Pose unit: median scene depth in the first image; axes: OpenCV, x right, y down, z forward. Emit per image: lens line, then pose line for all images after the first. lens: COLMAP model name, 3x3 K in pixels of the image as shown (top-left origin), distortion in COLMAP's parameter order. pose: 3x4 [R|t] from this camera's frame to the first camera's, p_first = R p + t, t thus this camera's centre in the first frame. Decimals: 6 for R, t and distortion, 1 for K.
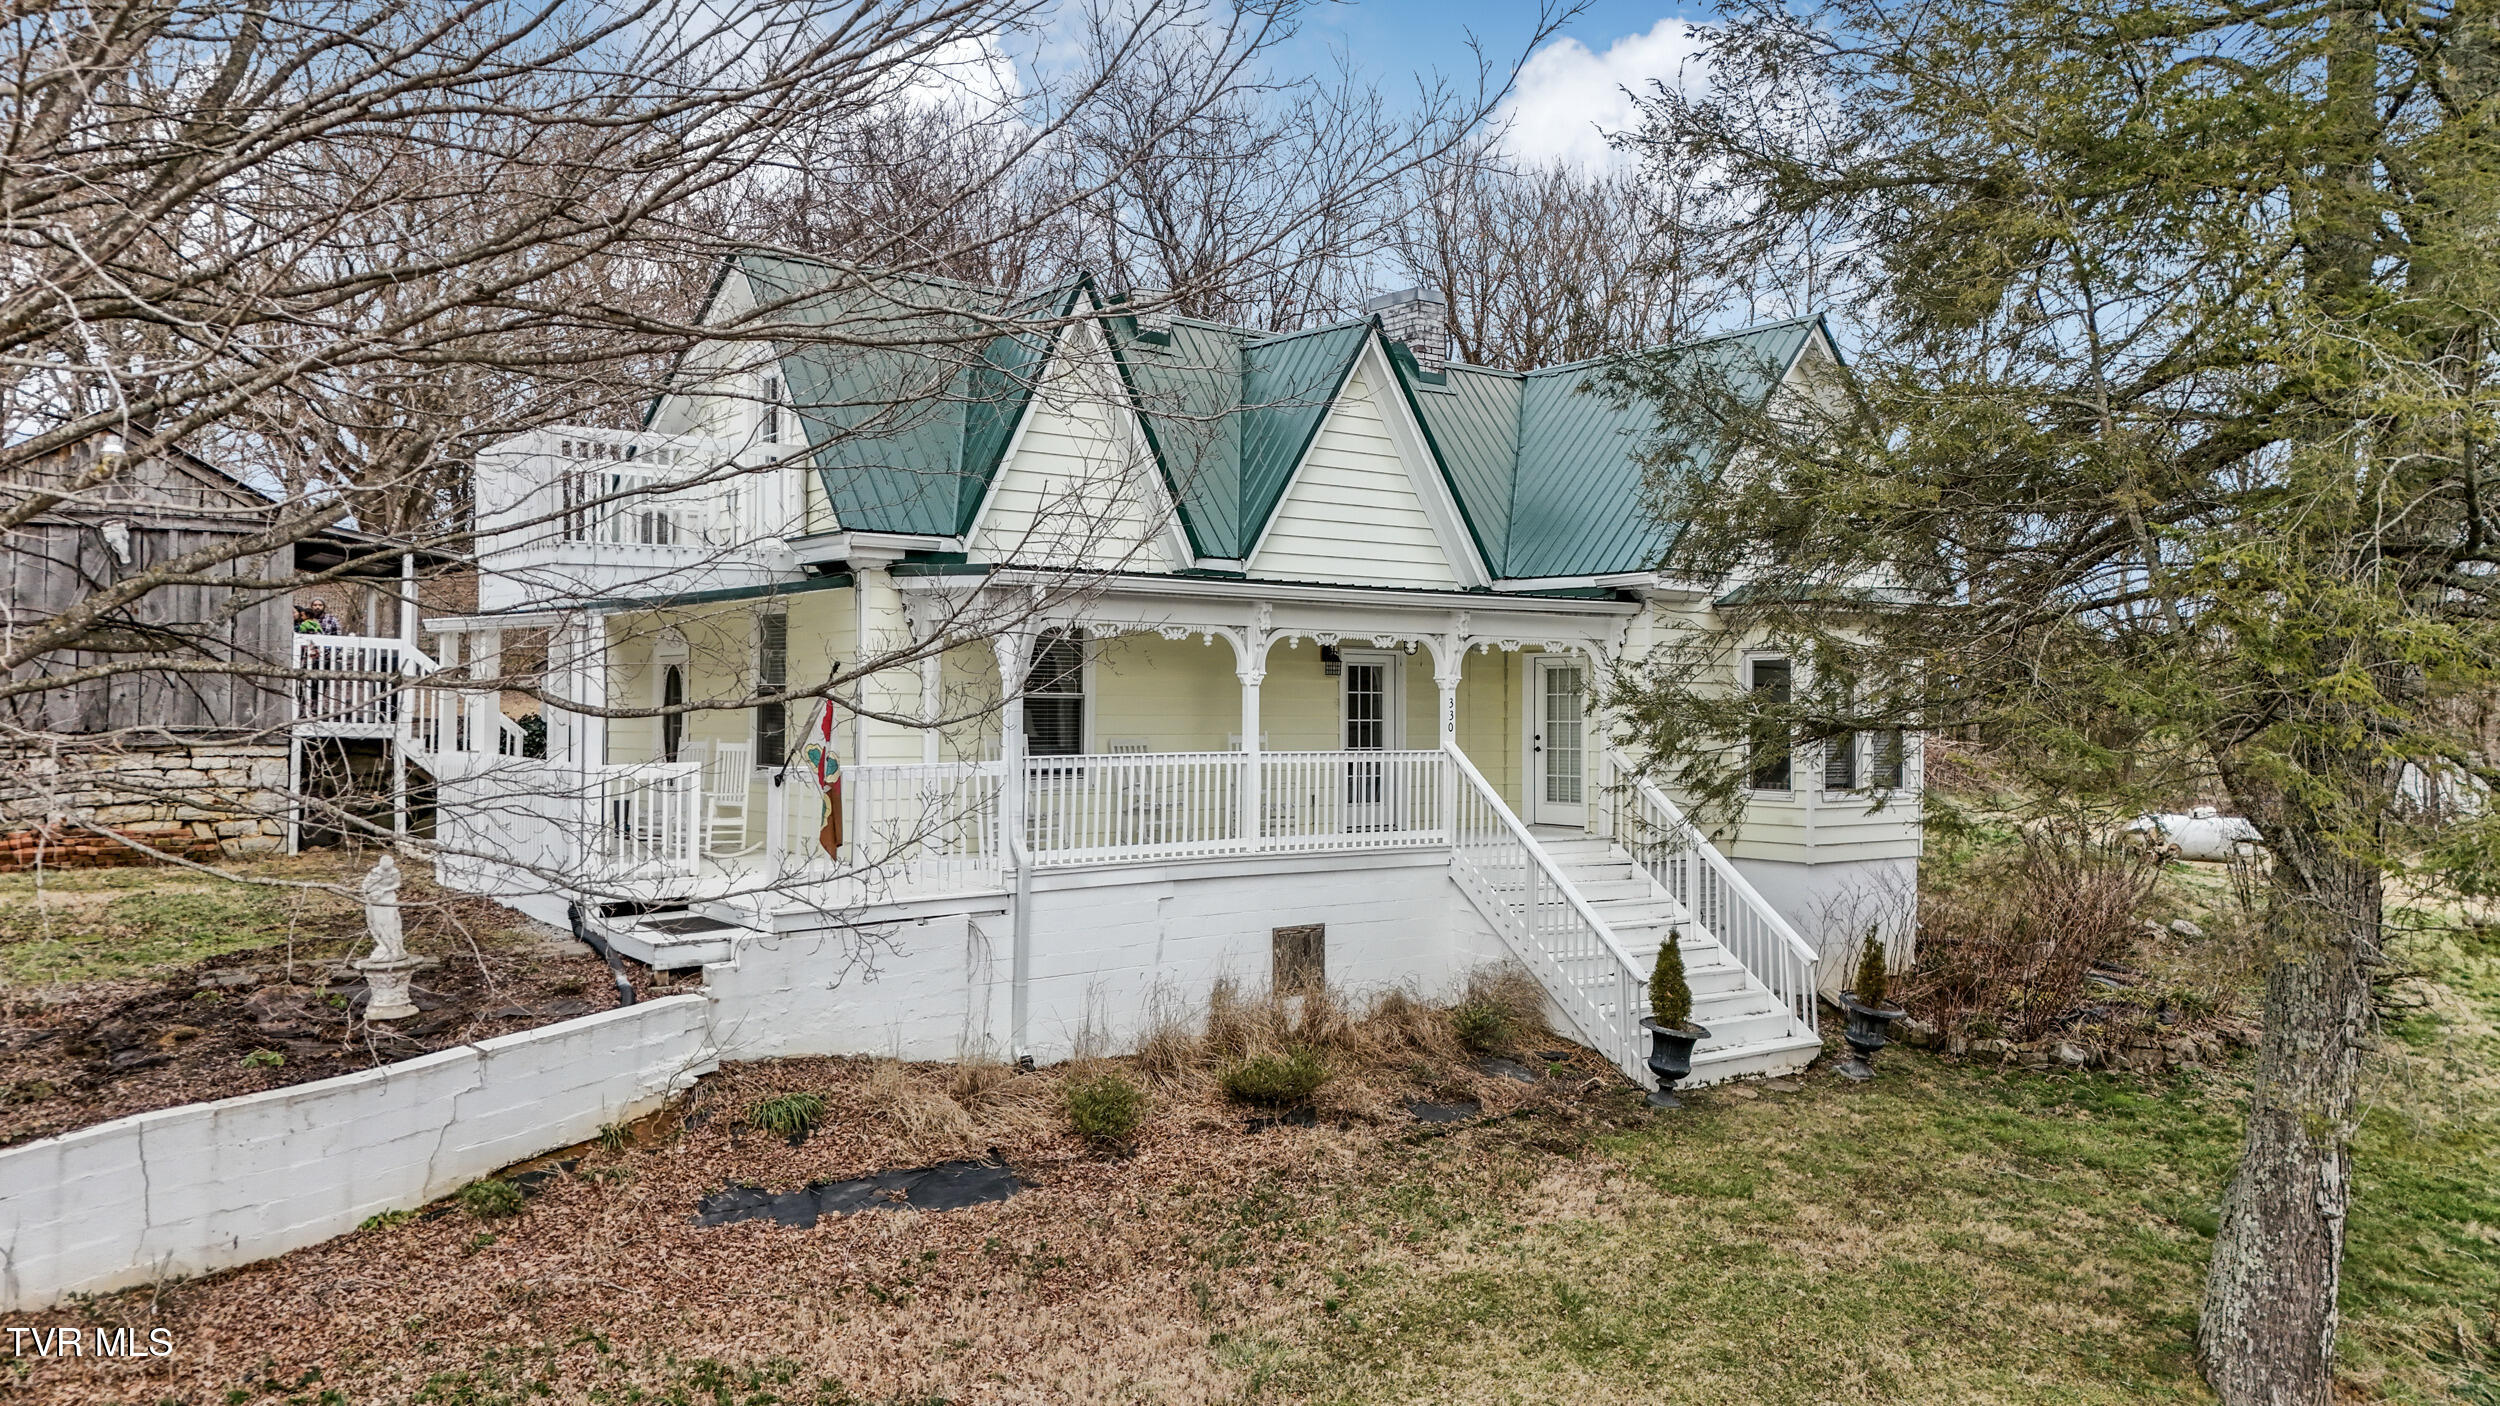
lens RADIAL K [[1826.6, 0, 1218.5], [0, 1826.6, 675.2], [0, 0, 1]] dist [0.079211, -0.056970]
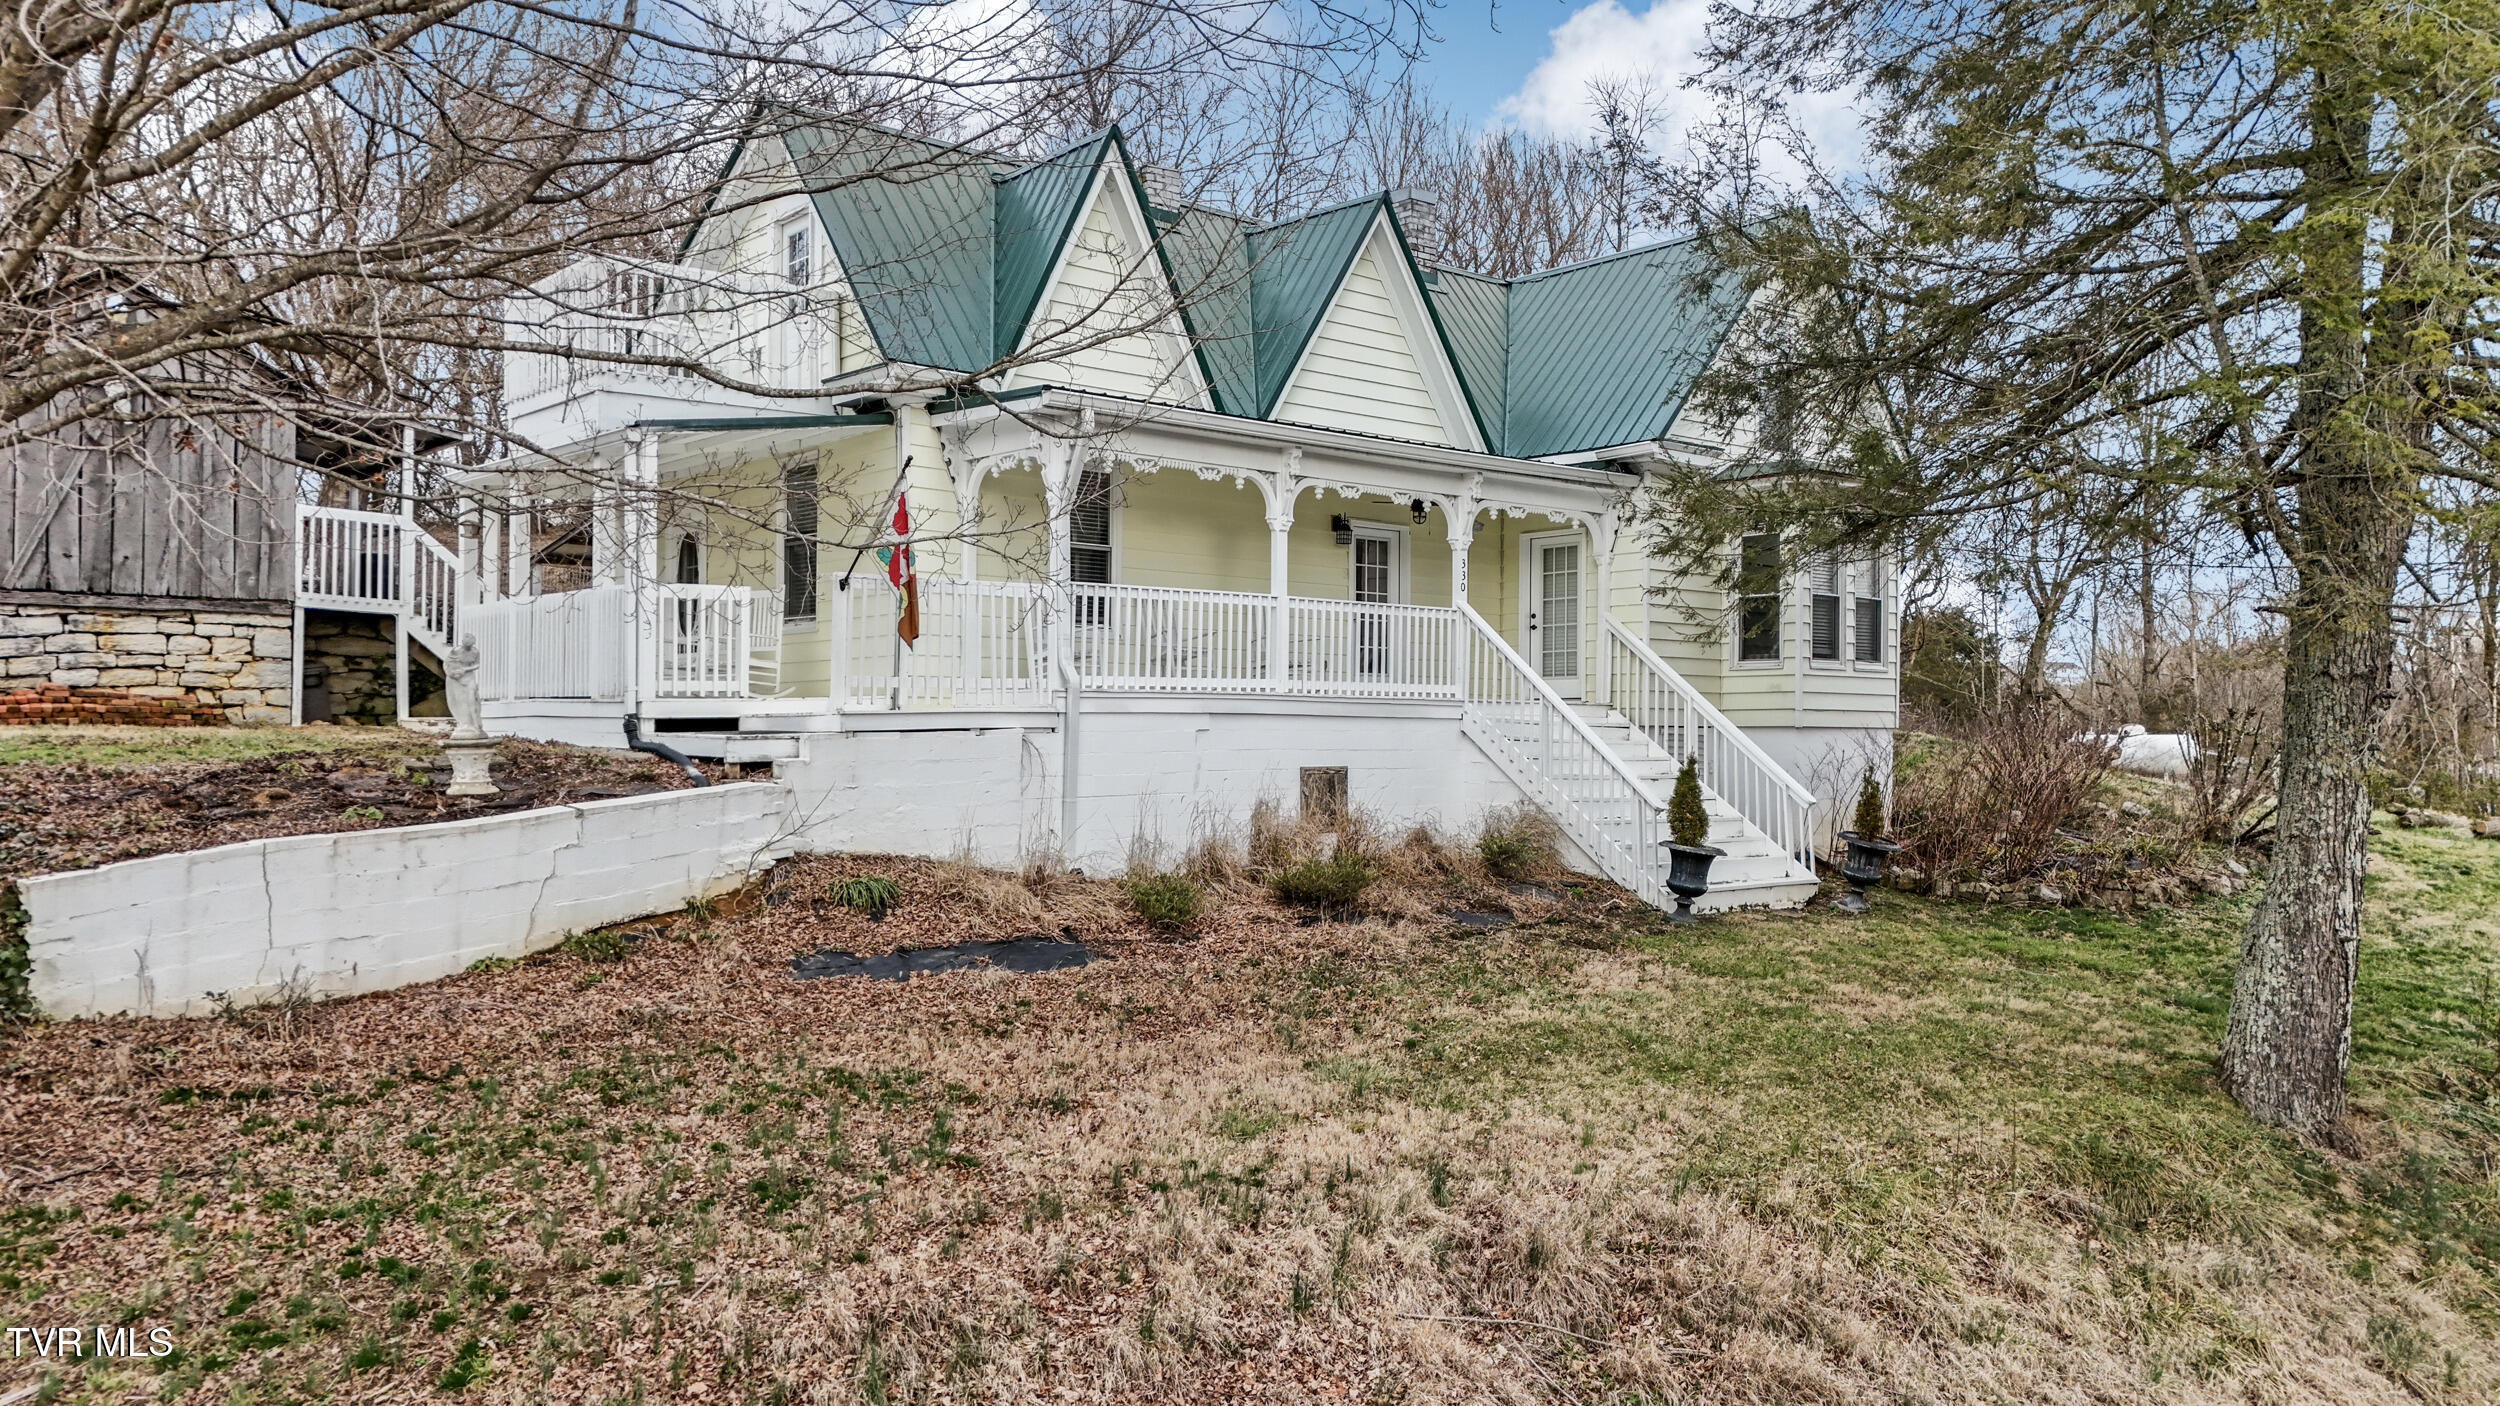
lens RADIAL K [[1826.6, 0, 1191.2], [0, 1826.6, 743.4], [0, 0, 1]] dist [0.079211, -0.056970]
pose [[0.998501, 0.001070, 0.054721, -0.097631], [-0.001157, 0.999998, 0.001554, 0.137363], [-0.054719, -0.001615, 0.998500, -0.025397]]
